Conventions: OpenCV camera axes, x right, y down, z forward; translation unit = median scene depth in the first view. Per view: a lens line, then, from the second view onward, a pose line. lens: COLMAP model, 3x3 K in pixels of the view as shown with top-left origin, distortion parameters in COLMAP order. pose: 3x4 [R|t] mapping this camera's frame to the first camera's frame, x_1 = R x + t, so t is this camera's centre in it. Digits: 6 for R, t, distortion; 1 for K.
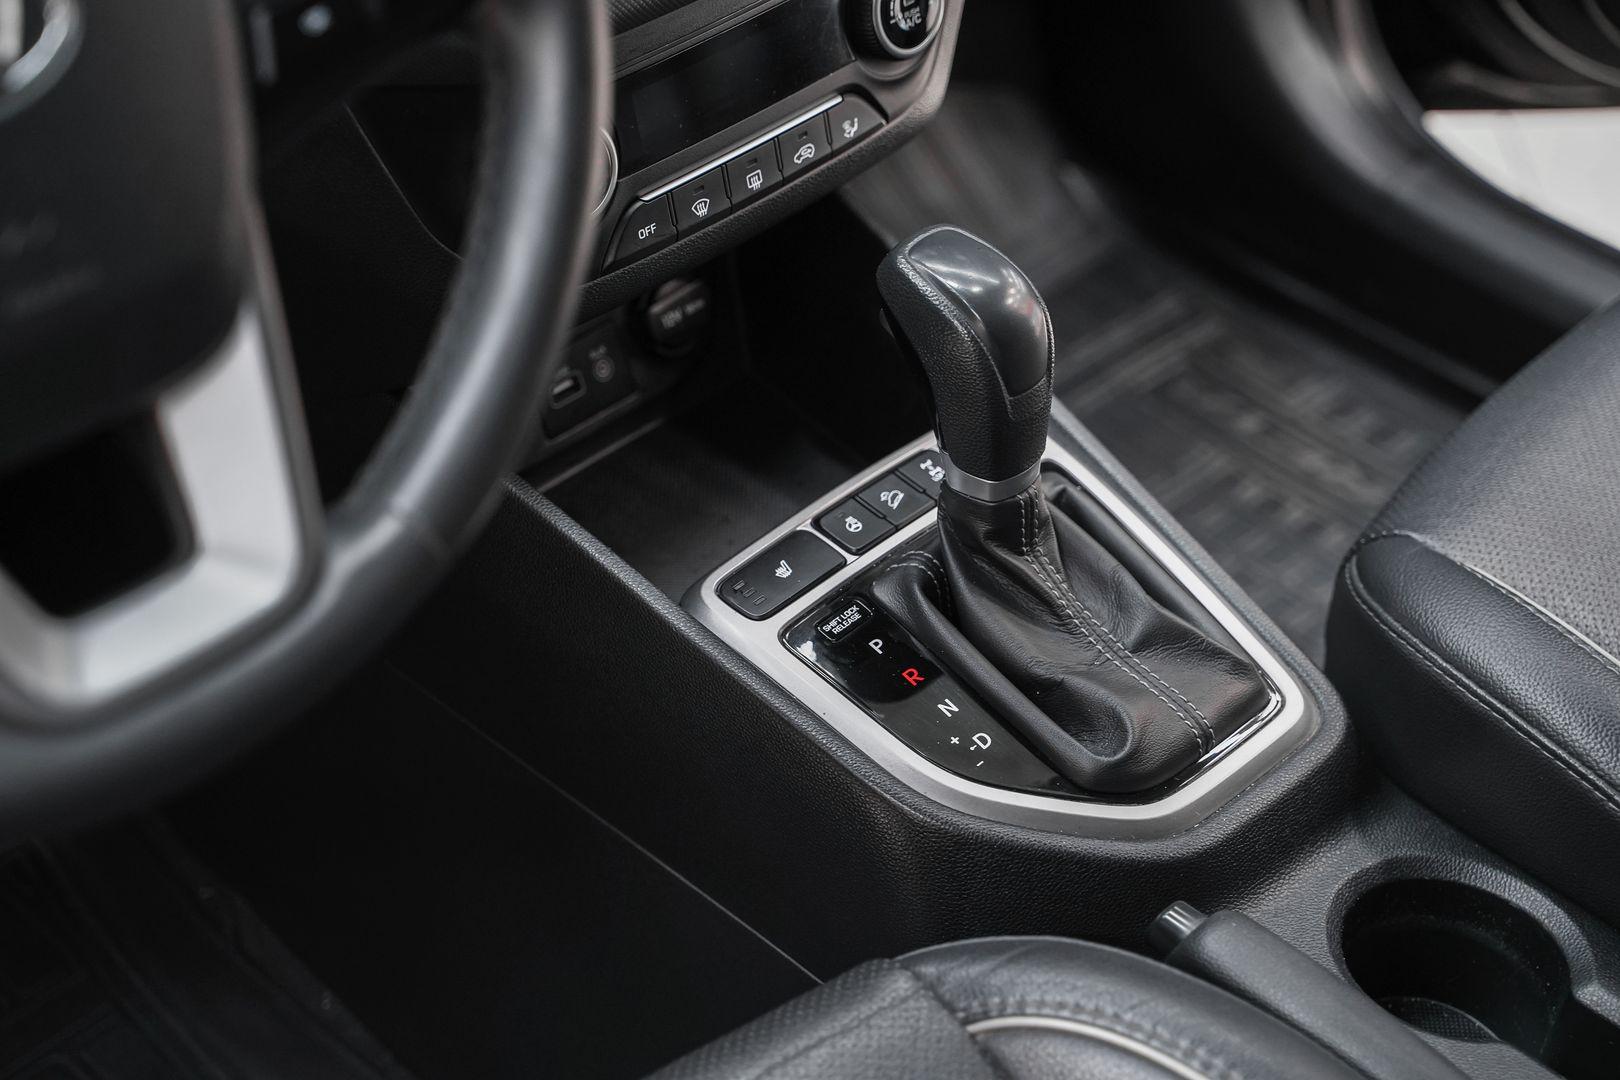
lens RADIAL K [[3001.7, 0, 810.0], [0, 3001.7, 540.0], [0, 0, 1]] dist [0.285470, 0.066128]
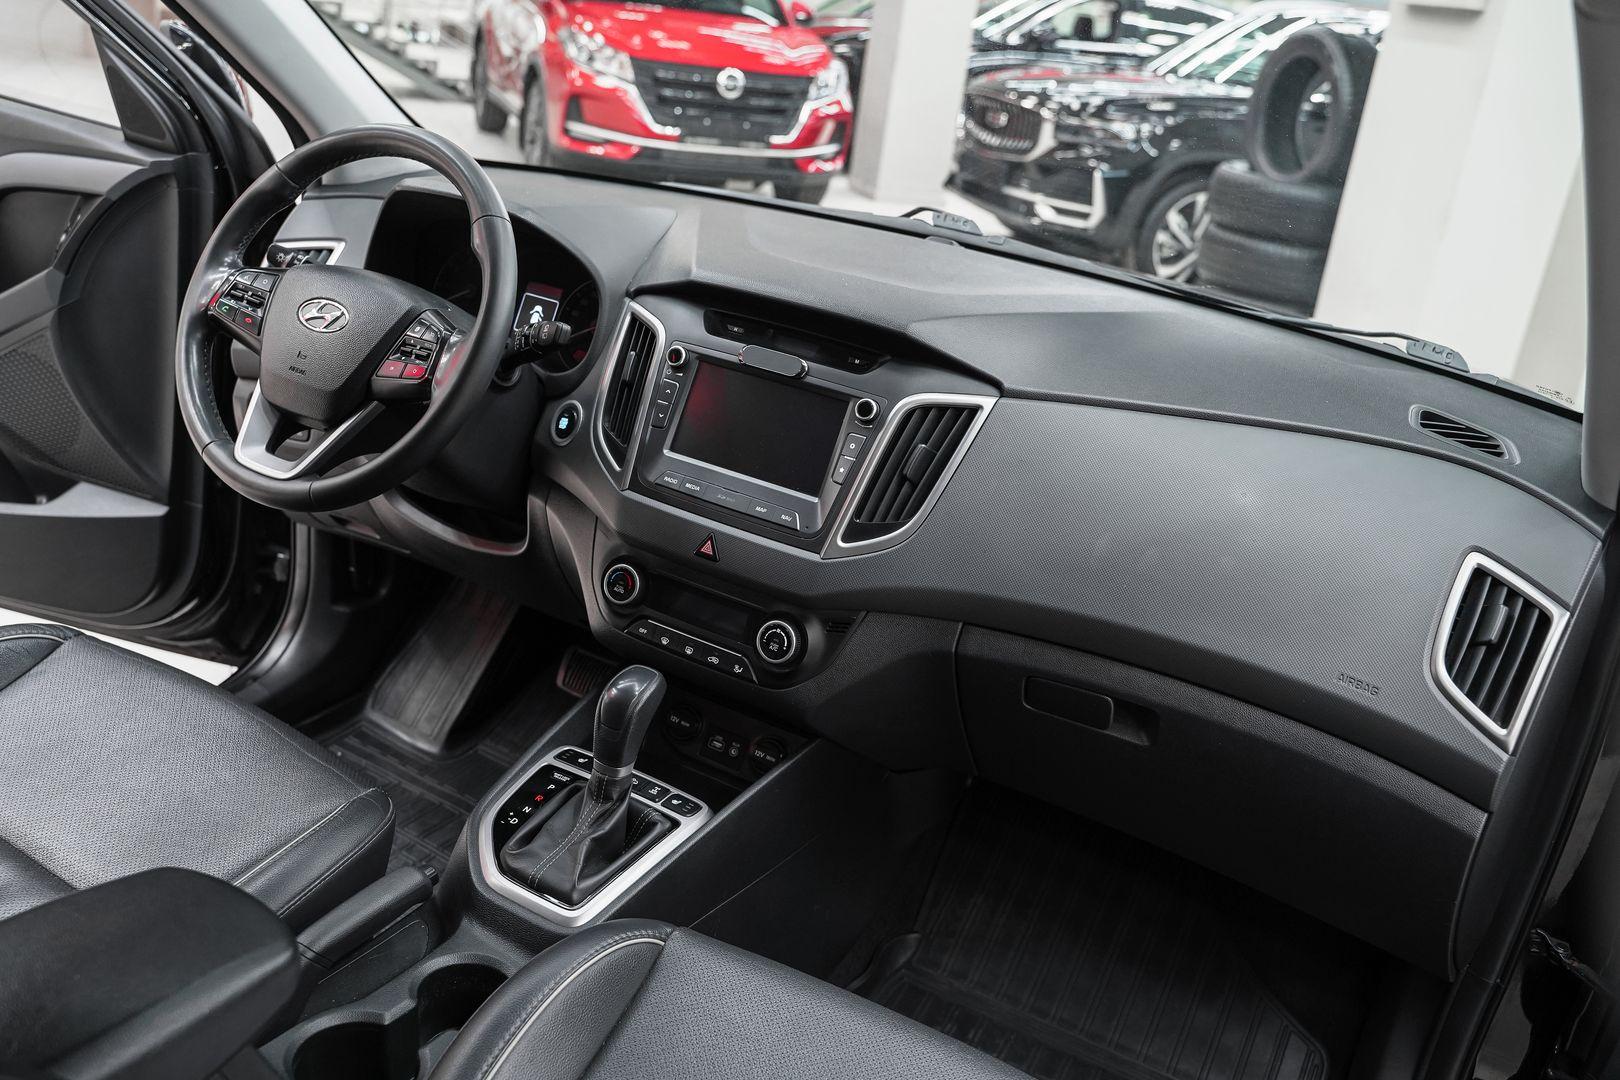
lens RADIAL K [[1345.8, 0, 779.0], [0, 1345.8, 533.8], [0, 0, 1]] dist [-0.123668, 0.116342]
pose [[0.254570, 0.330216, -0.908929, 1.001921], [-0.709653, 0.702292, 0.056387, -0.307262], [0.656953, 0.630669, 0.413121, 0.522240]]
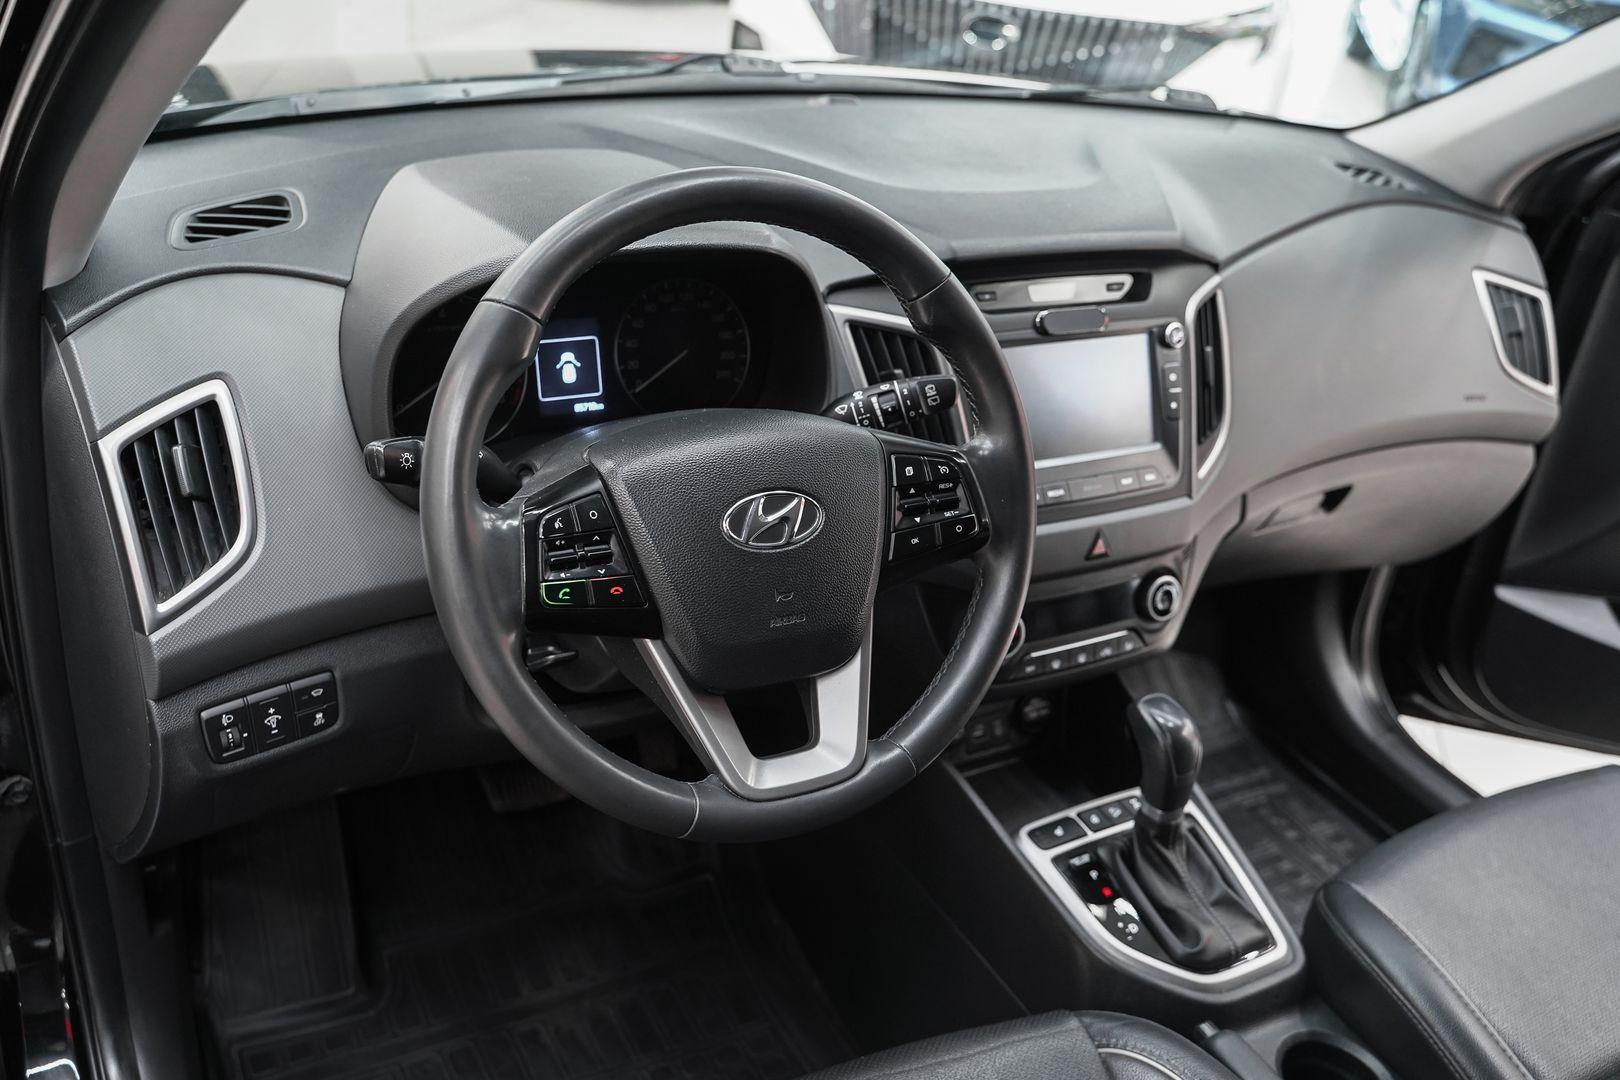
lens RADIAL K [[1402.6, 0, 785.2], [0, 1402.6, 516.5], [0, 0, 1]] dist [-0.134099, 0.126441]
pose [[0.950464, 0.186490, -0.248675, 0.010168], [-0.237748, 0.951528, -0.195118, 0.036572], [0.200233, 0.244575, 0.948731, -0.063518]]
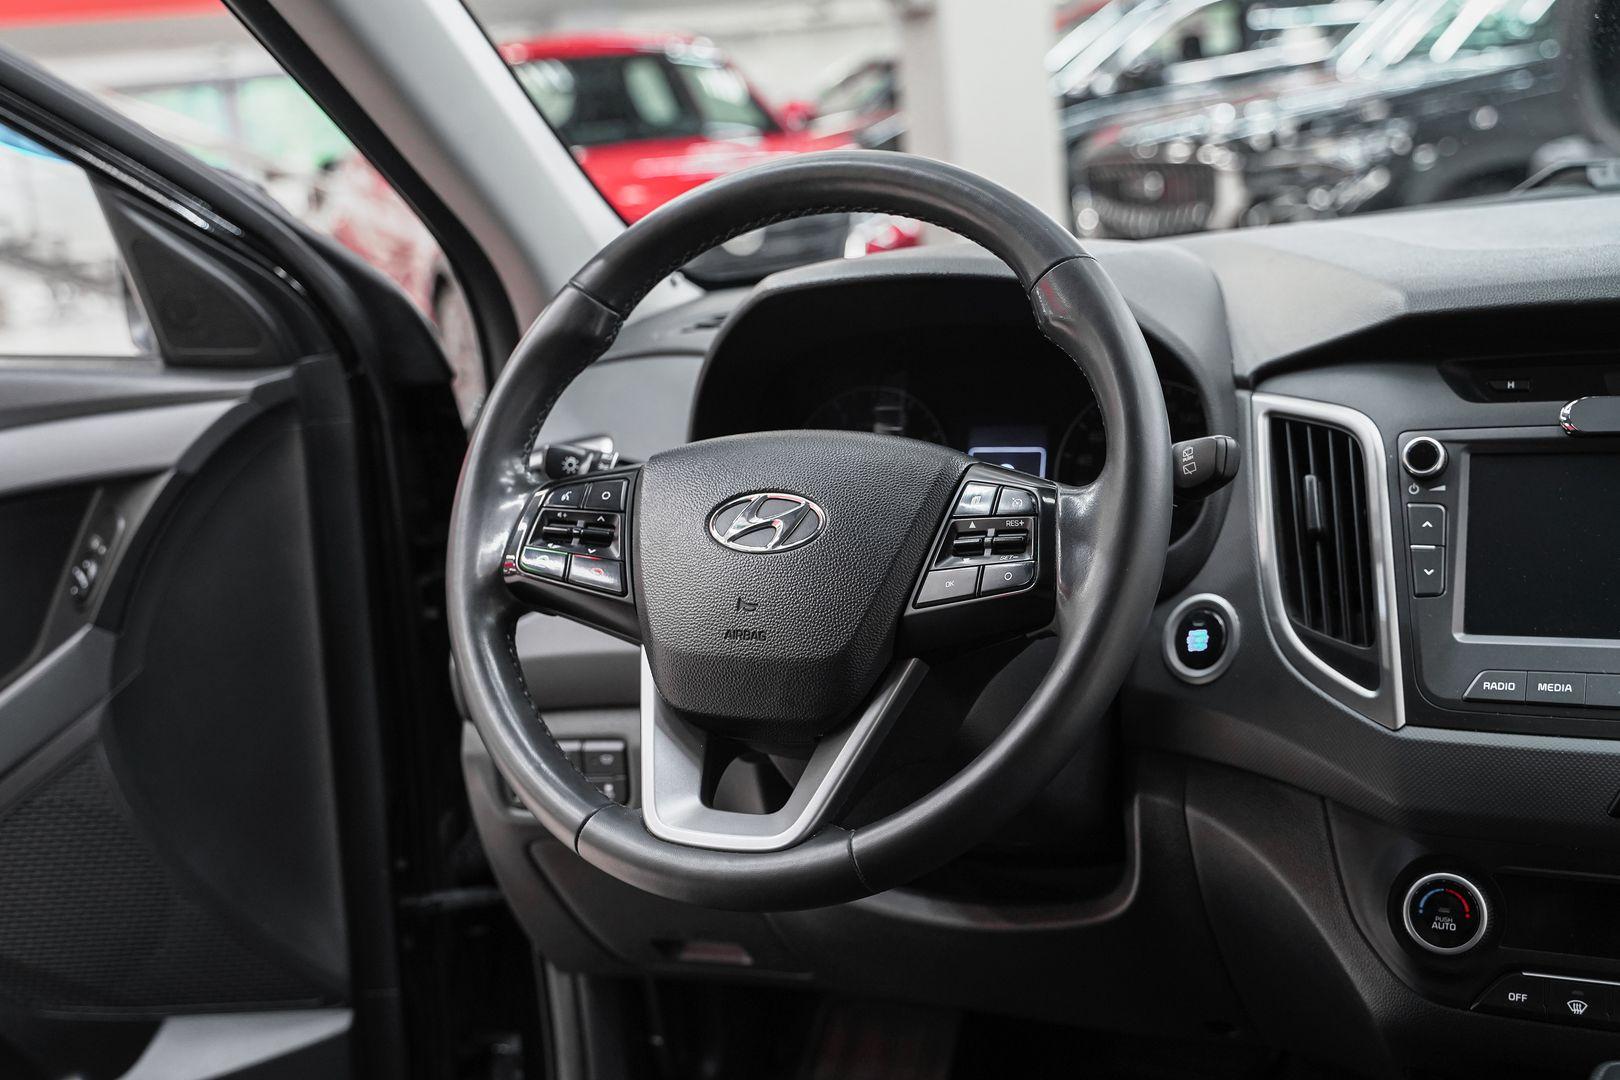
lens RADIAL K [[1997.6, 0, 777.8], [0, 1997.6, 522.1], [0, 0, 1]] dist [0.018574, 0.061168]
pose [[0.282414, 0.091636, -0.954906, 0.660719], [-0.533583, 0.842237, -0.076984, -0.036206], [0.797202, 0.531263, 0.286755, 0.369072]]
